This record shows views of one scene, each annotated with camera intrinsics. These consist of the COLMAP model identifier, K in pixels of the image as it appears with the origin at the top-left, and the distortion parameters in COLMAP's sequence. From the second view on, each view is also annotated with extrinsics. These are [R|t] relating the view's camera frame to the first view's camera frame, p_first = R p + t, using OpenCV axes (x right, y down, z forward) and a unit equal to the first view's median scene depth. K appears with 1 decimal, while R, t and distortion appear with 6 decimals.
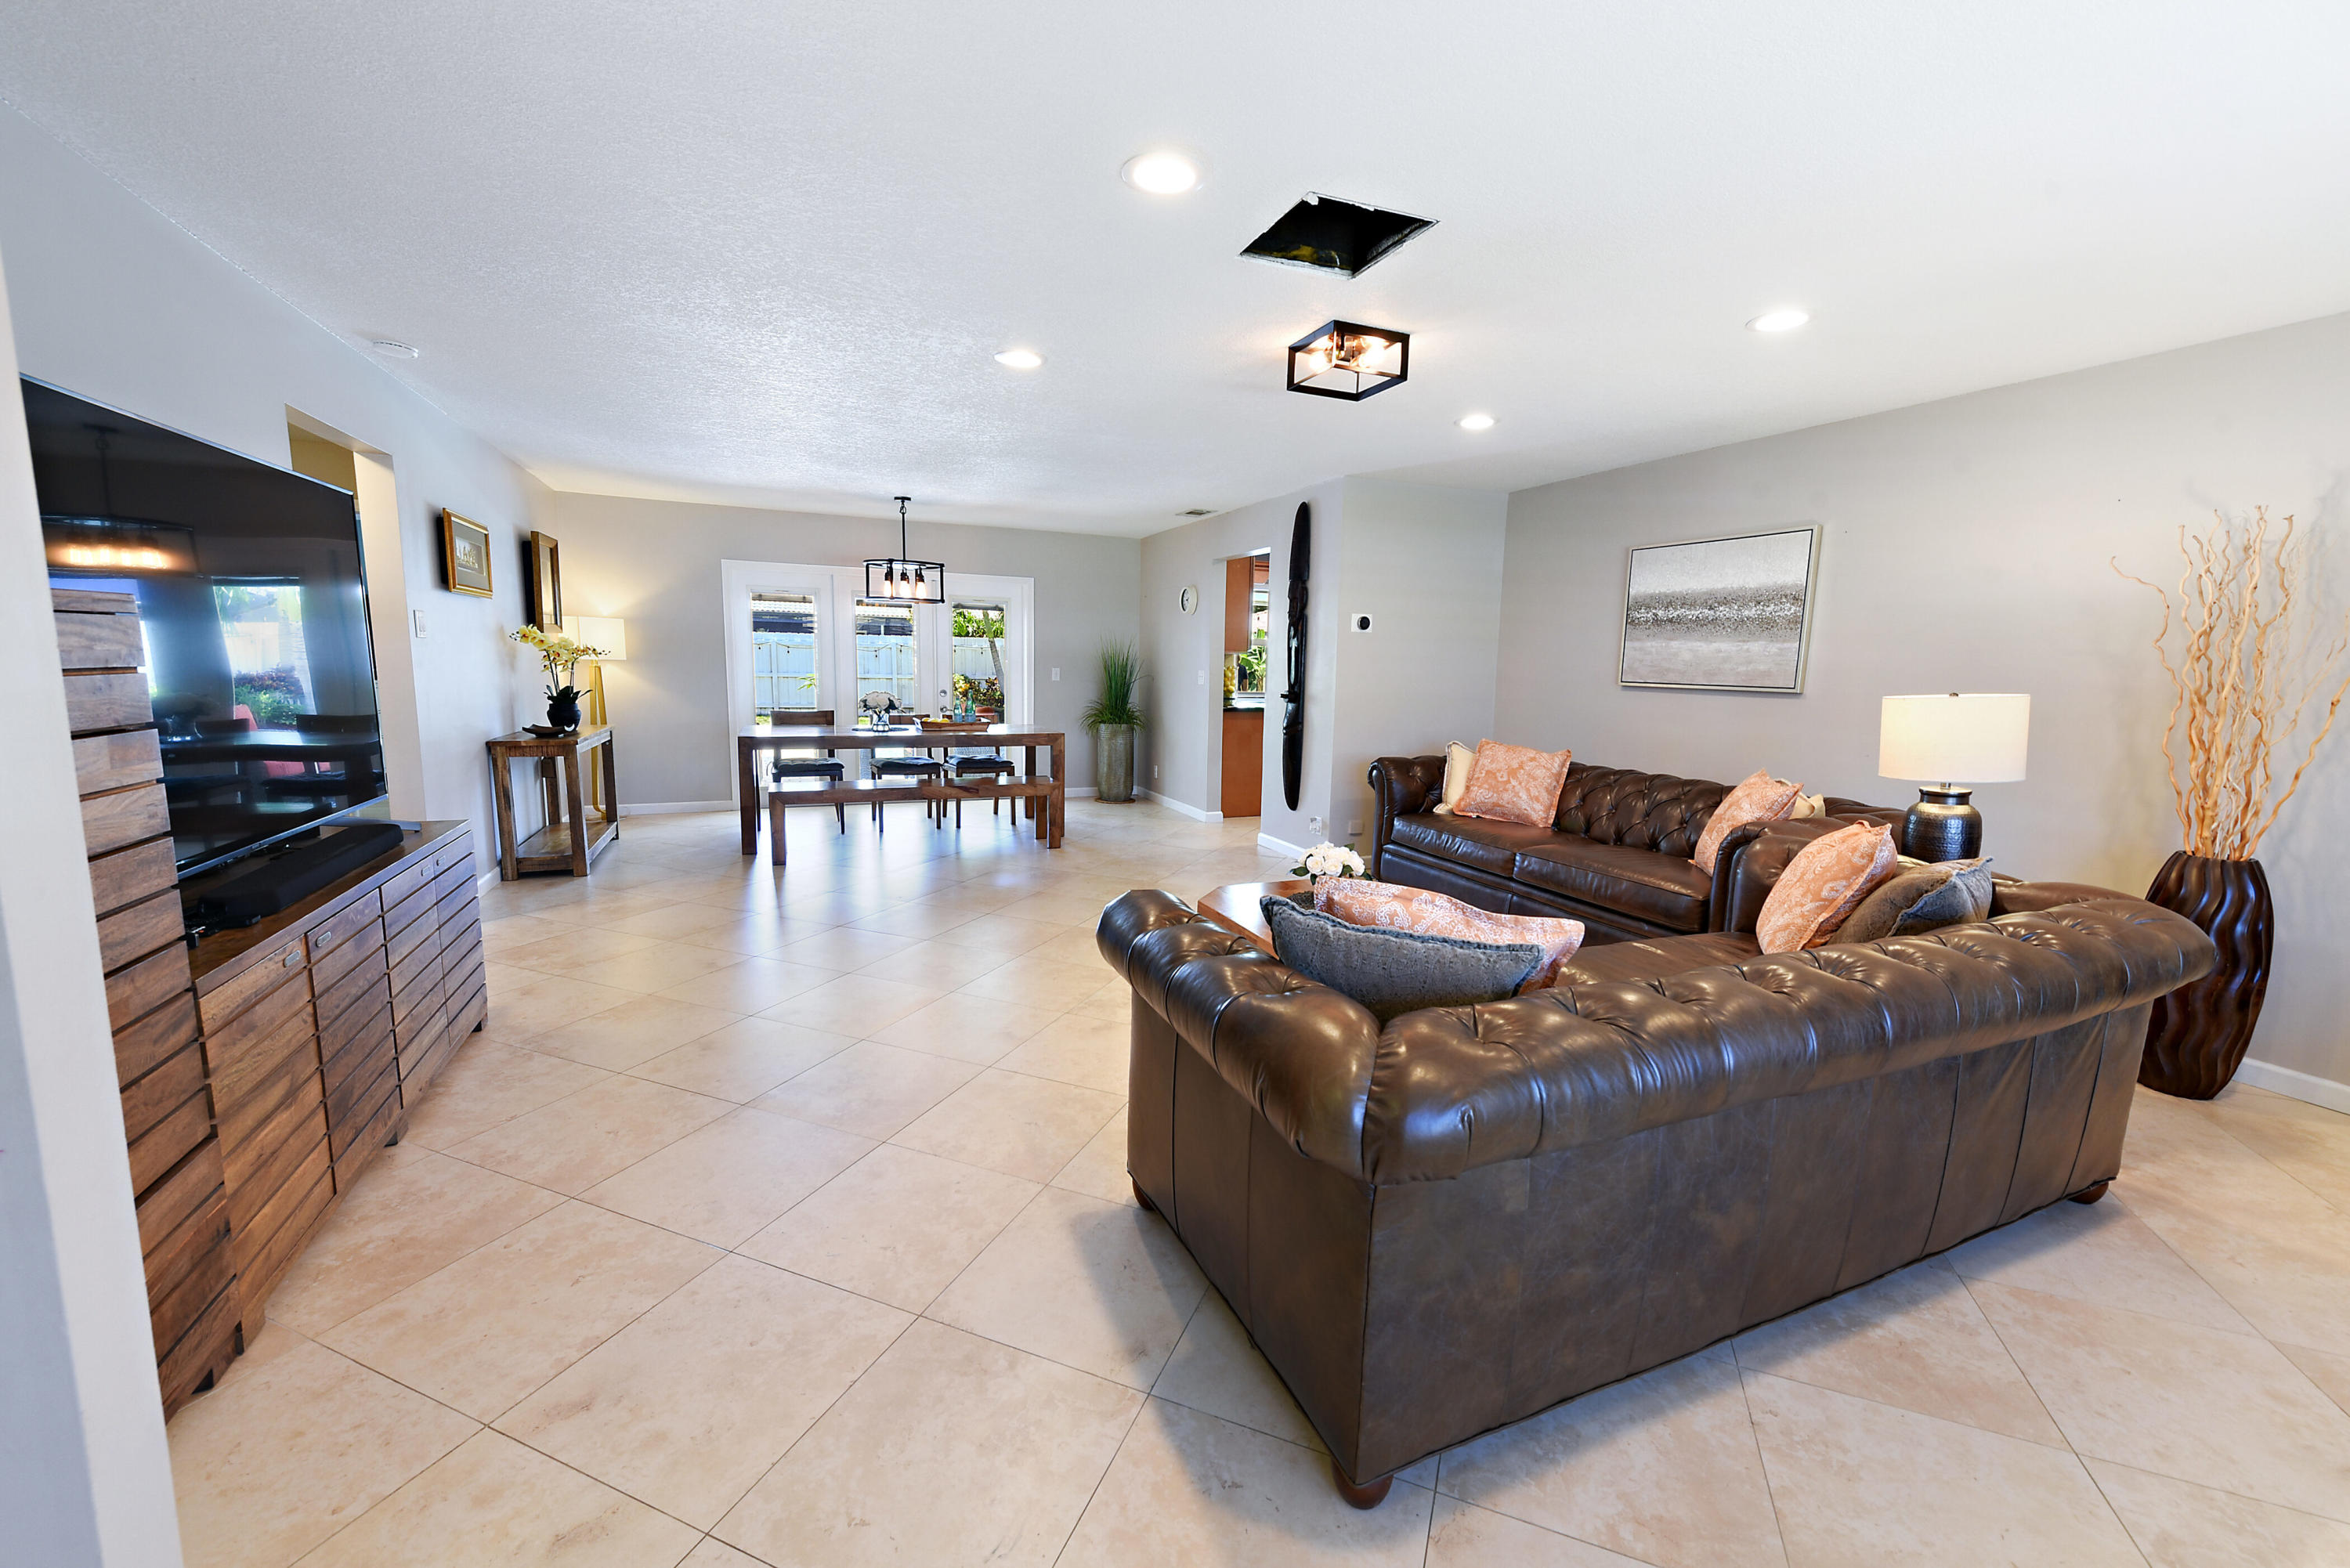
lens RADIAL K [[875.6, 0, 1175.0], [0, 875.6, 784.0], [0, 0, 1]] dist [-0.001318, -0.000195]
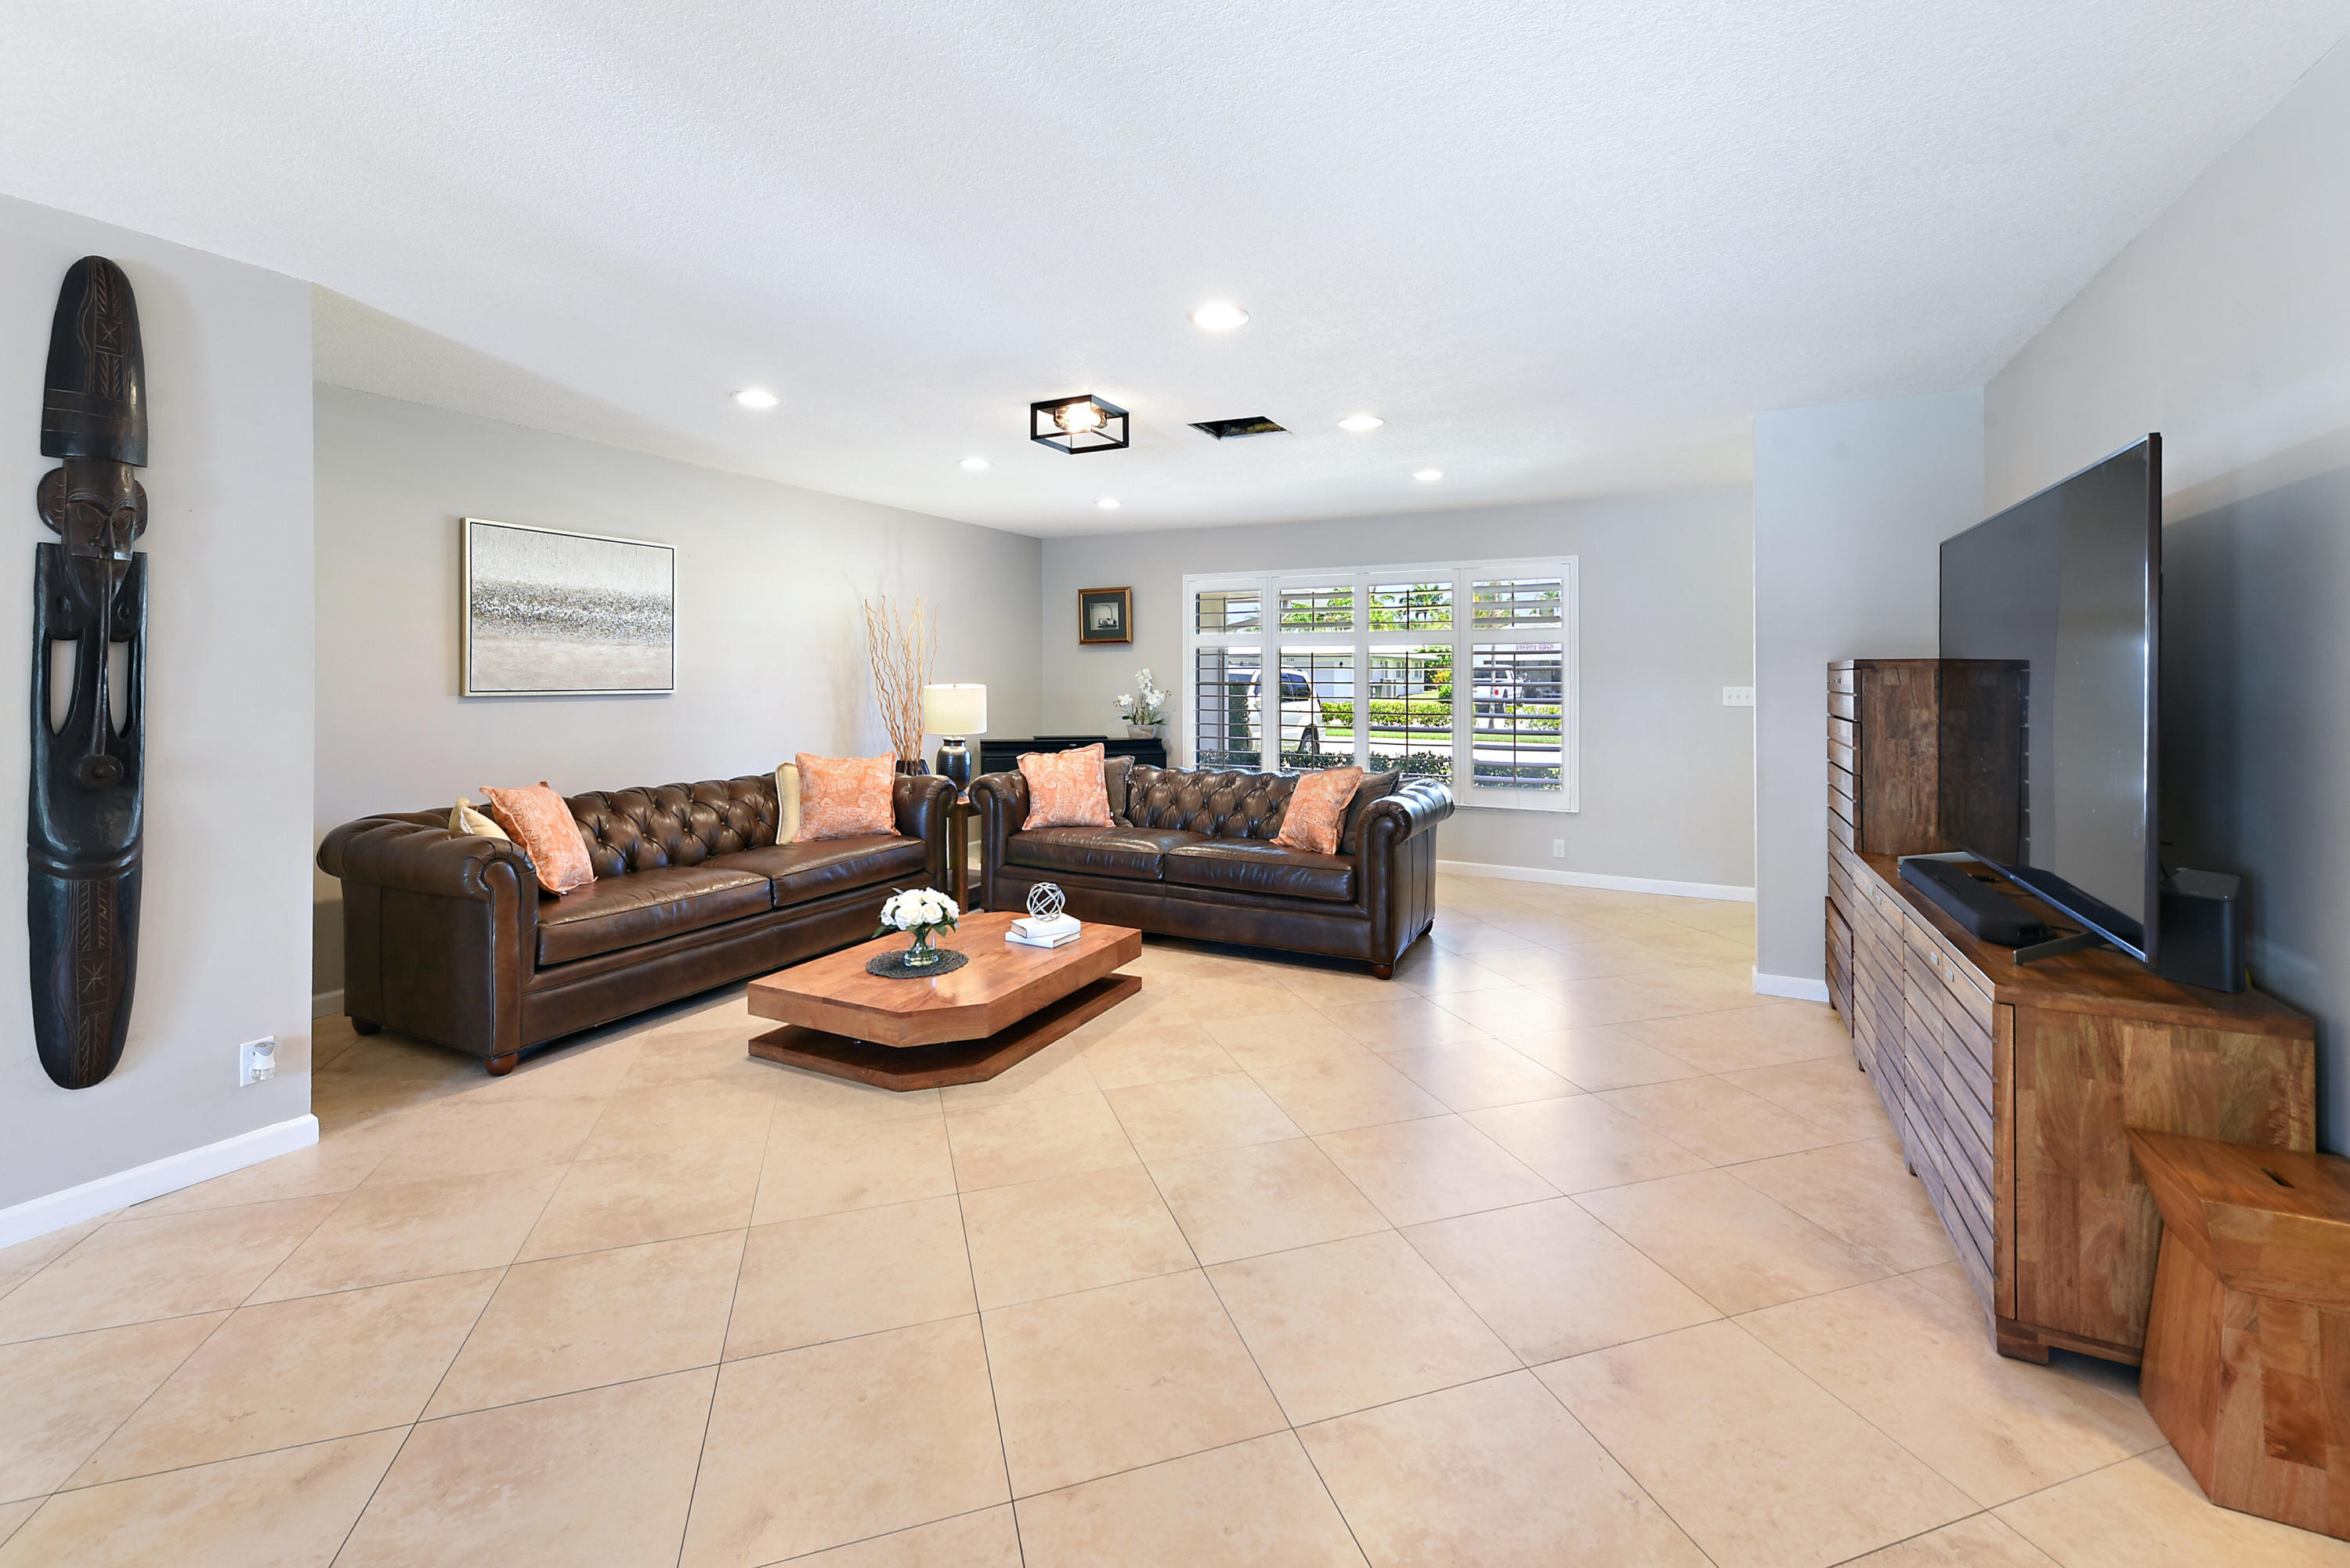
lens RADIAL K [[991.2, 0, 1184.7], [0, 991.2, 675.3], [0, 0, 1]] dist [0.008463, -0.000647]
pose [[-0.628130, -0.031798, 0.777458, -0.646862], [0.085529, 0.990289, 0.109603, -0.197049], [-0.773393, 0.135341, -0.619311, 1.202272]]
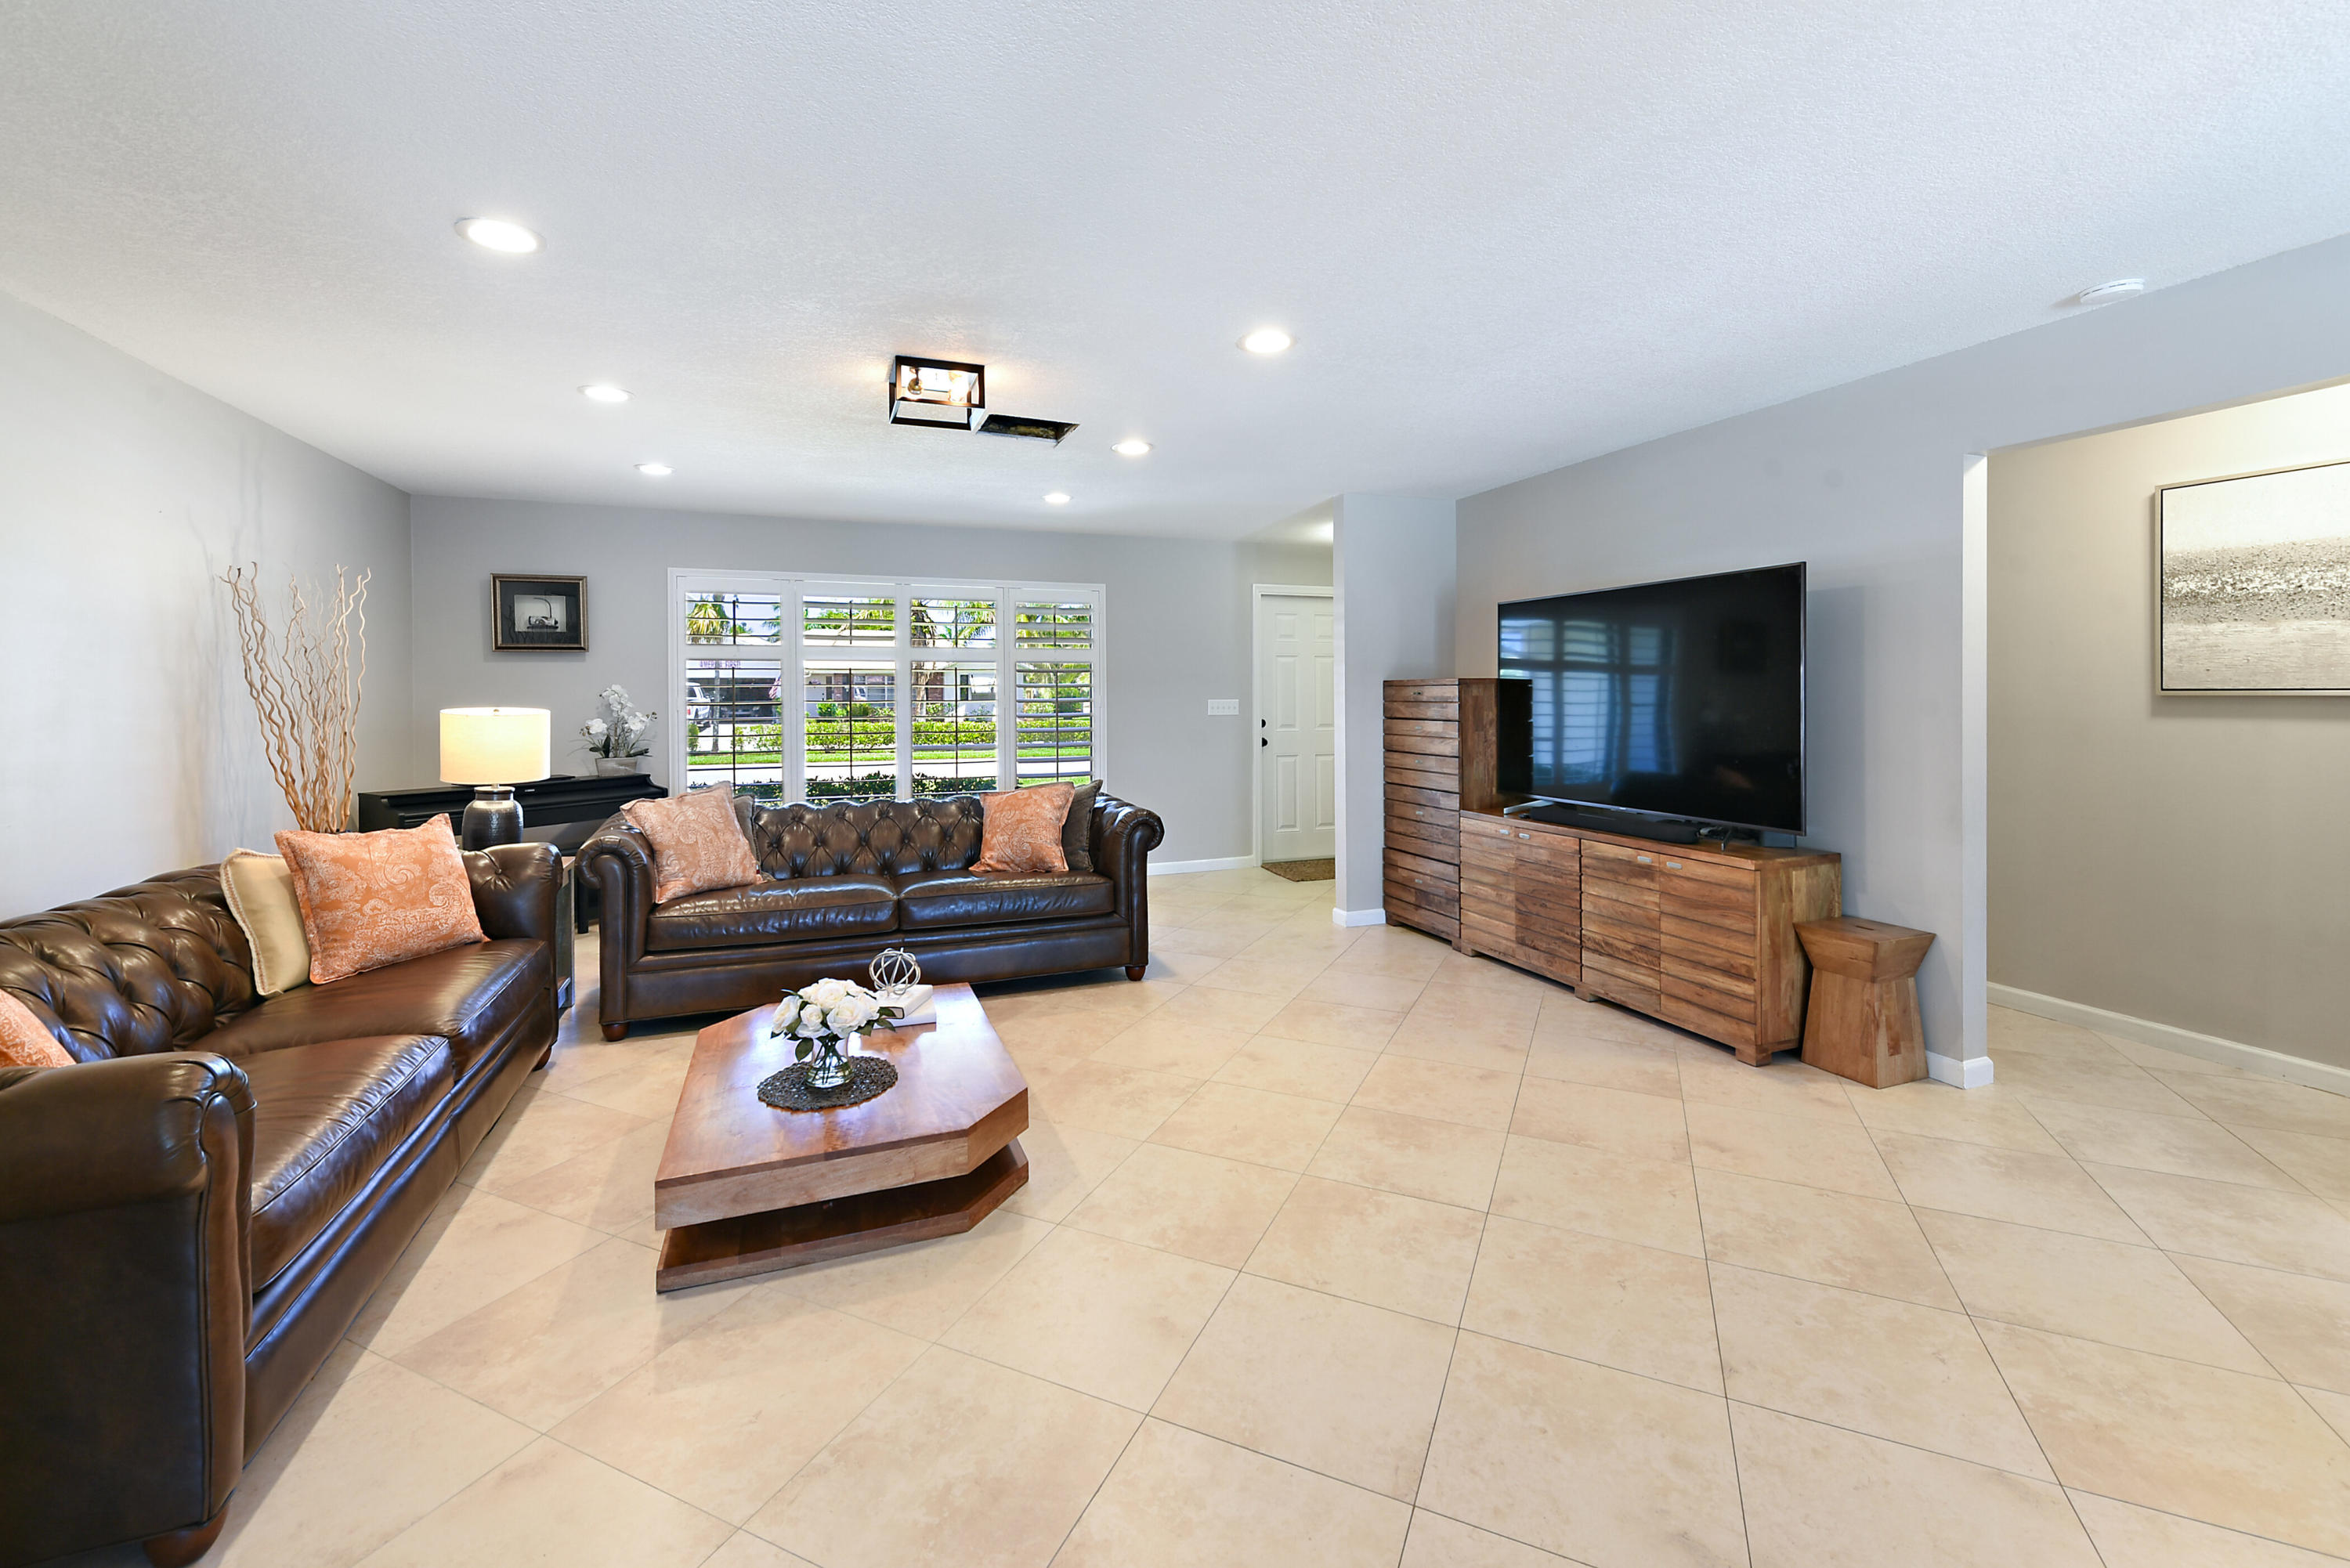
lens RADIAL K [[995.3, 0, 1187.4], [0, 995.3, 695.7], [0, 0, 1]] dist [0.011200, -0.000245]
pose [[-0.998422, -0.026498, 0.049503, -0.110678], [-0.019222, 0.989671, 0.142061, -0.215462], [-0.052756, 0.140885, -0.988619, 1.461212]]
